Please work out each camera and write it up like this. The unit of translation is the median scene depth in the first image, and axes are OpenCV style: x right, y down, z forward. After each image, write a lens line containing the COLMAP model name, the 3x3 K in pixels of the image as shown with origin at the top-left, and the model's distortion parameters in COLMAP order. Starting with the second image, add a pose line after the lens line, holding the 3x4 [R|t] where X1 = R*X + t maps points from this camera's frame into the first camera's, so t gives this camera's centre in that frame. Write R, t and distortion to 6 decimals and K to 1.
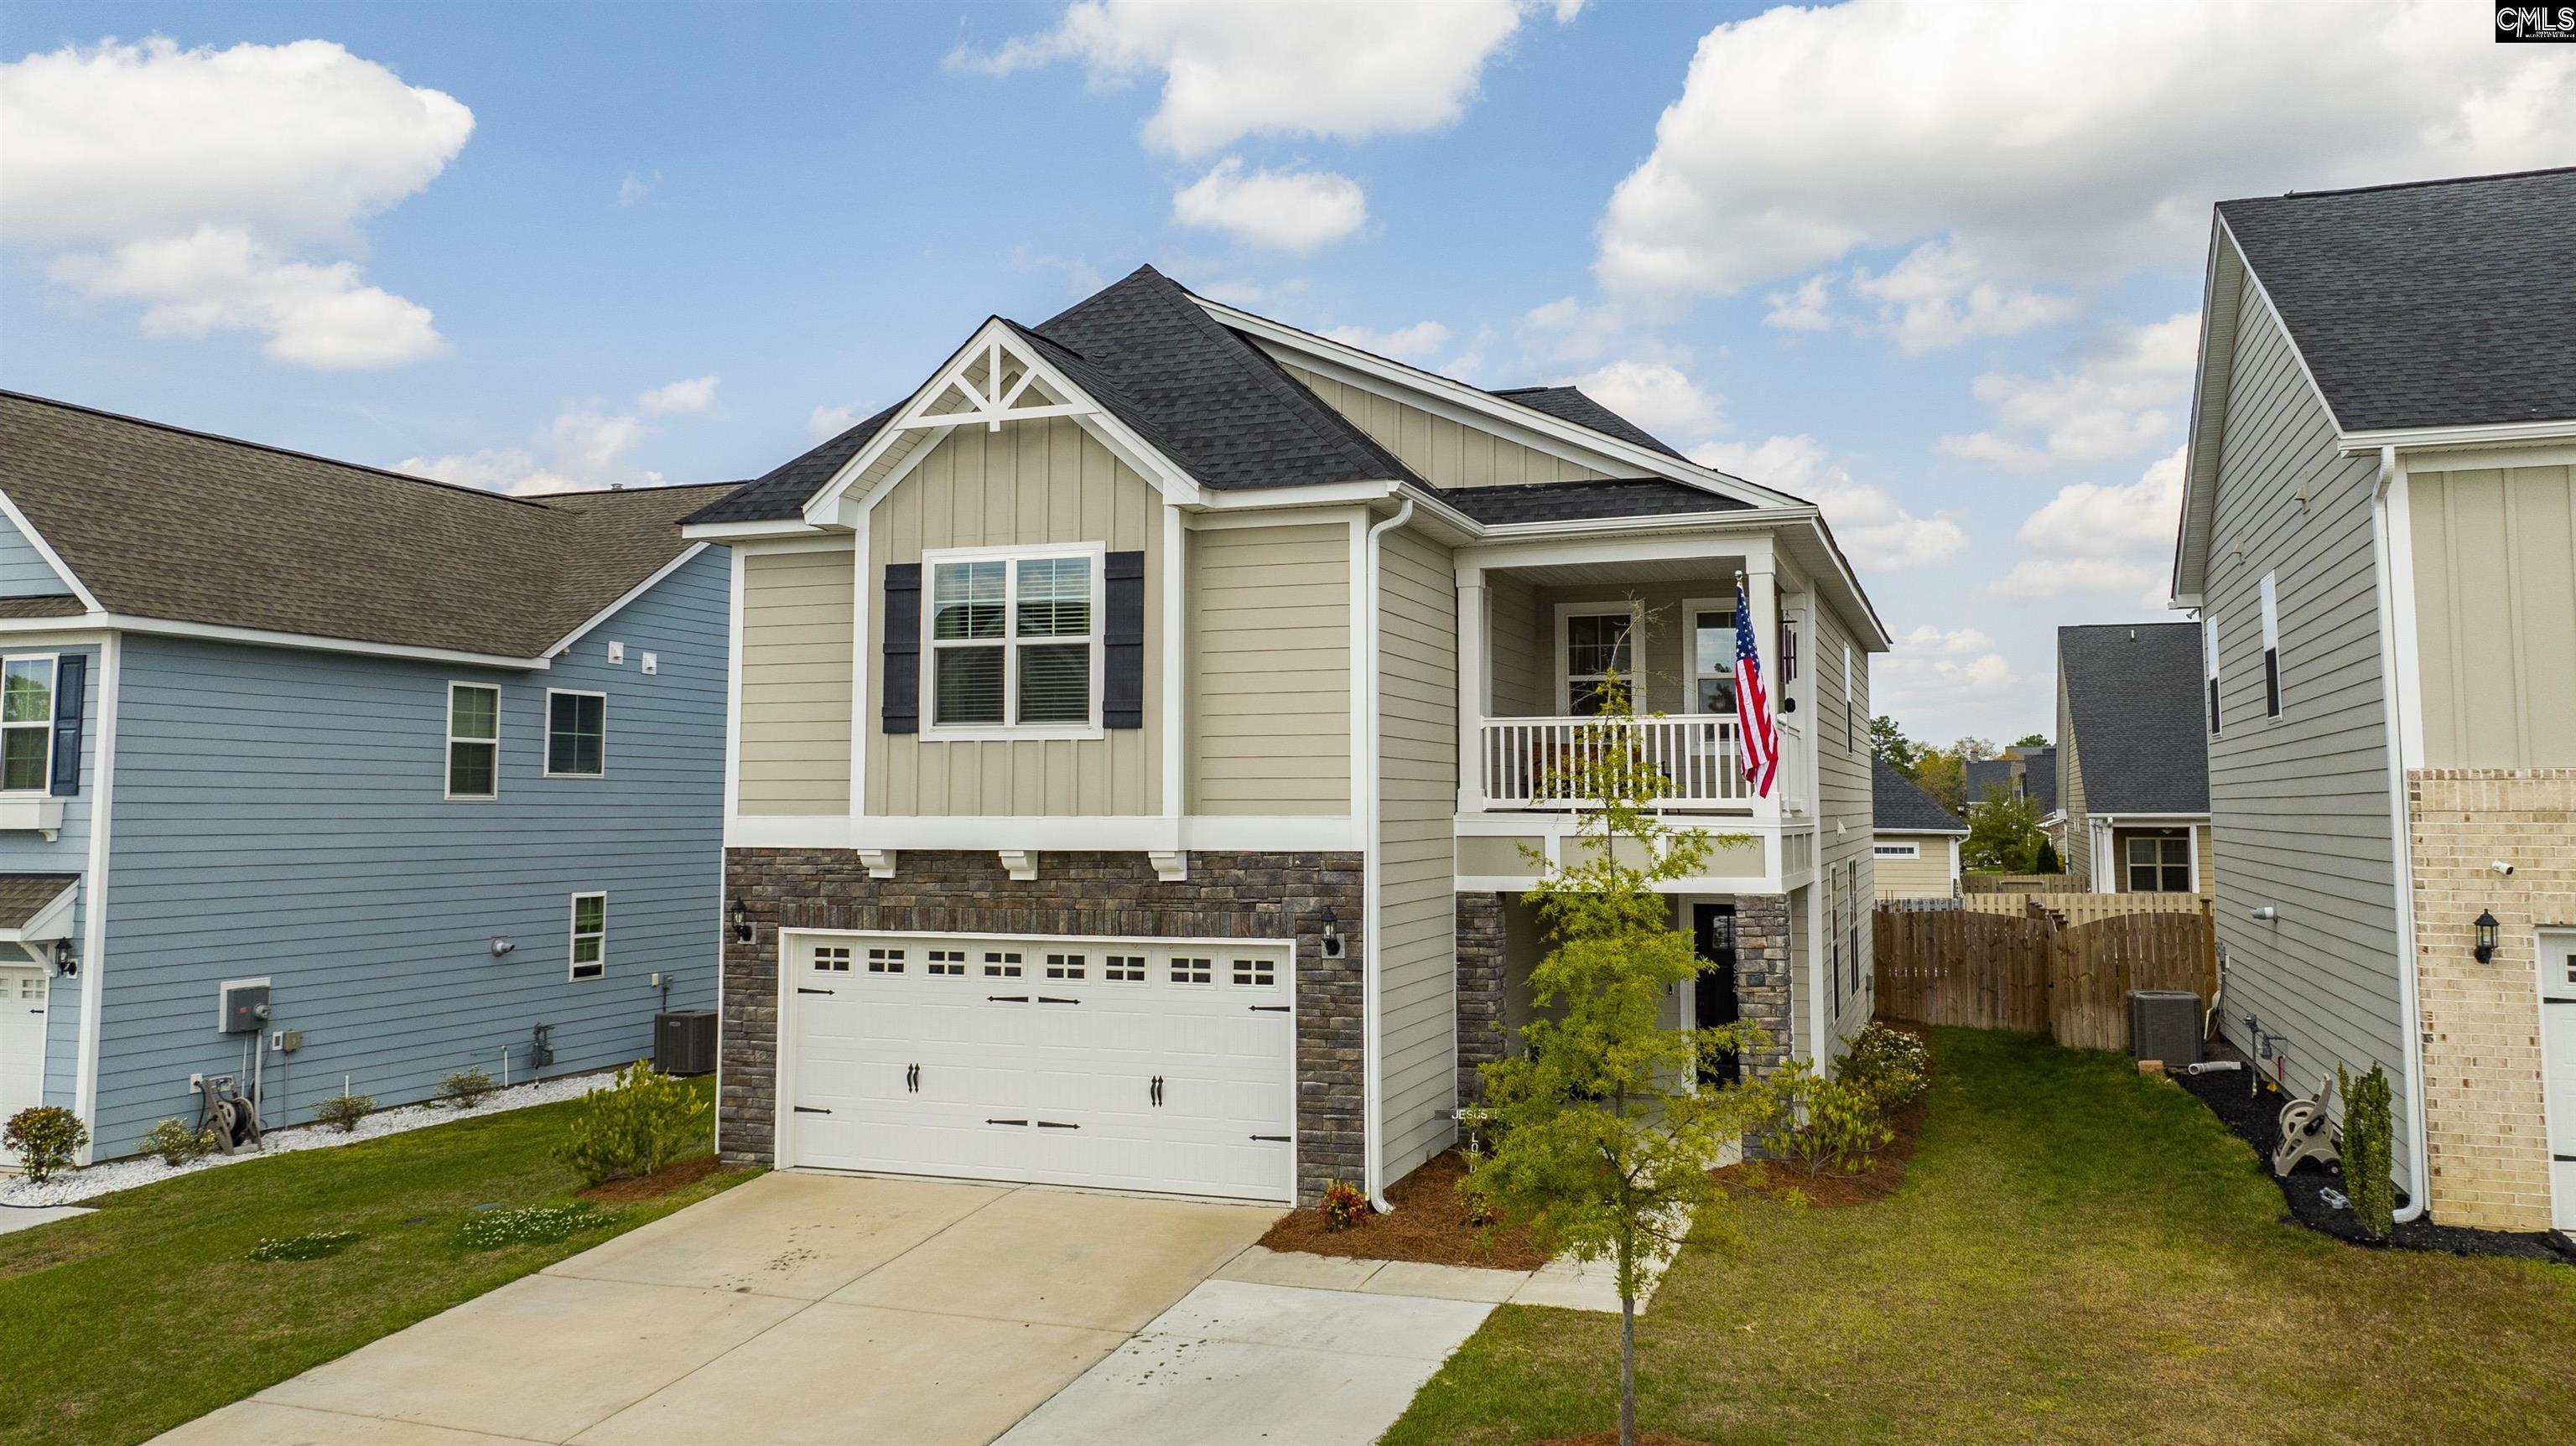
lens RADIAL K [[1946.6, 0, 1281.2], [0, 1946.6, 623.9], [0, 0, 1]] dist [-0.005149, -0.002554]
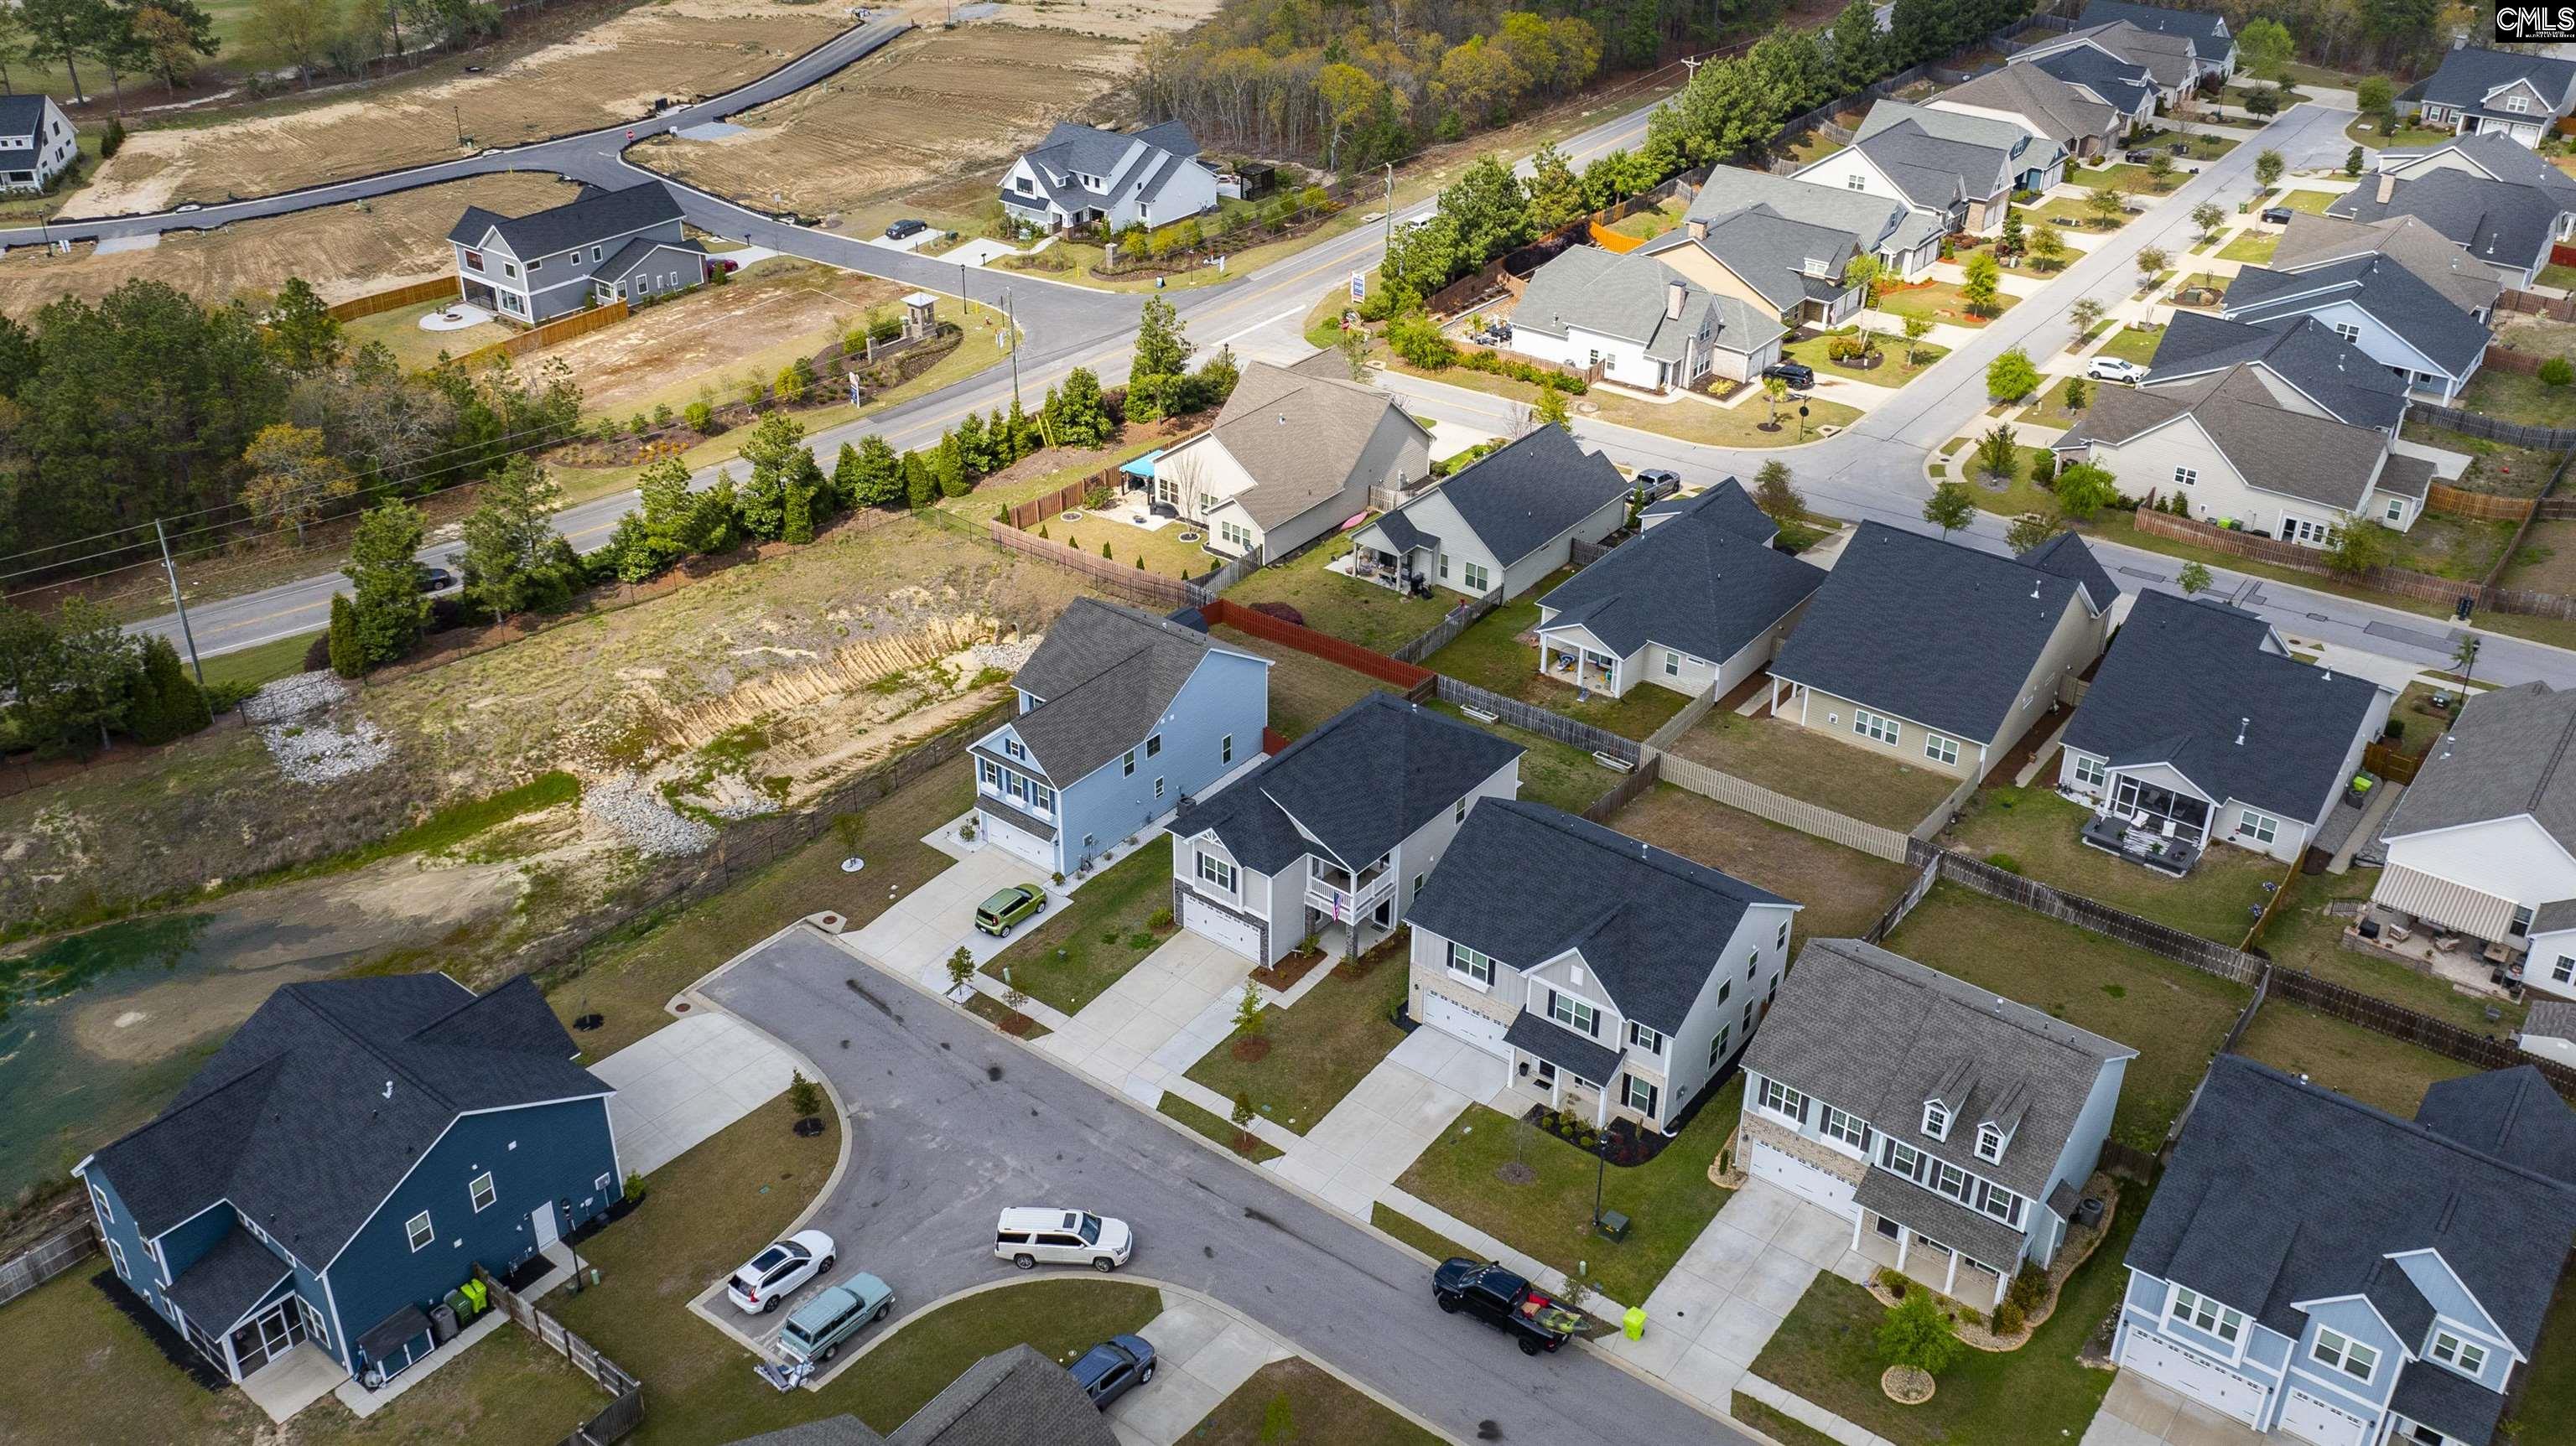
lens RADIAL K [[2155.1, 0, 1295.0], [0, 2155.1, 622.5], [0, 0, 1]] dist [0.003888, -0.055479]
pose [[0.949326, 0.154386, -0.273761, 1.670414], [0.019086, 0.841111, 0.540525, -3.953532], [0.313713, -0.518360, 0.795542, -3.523222]]
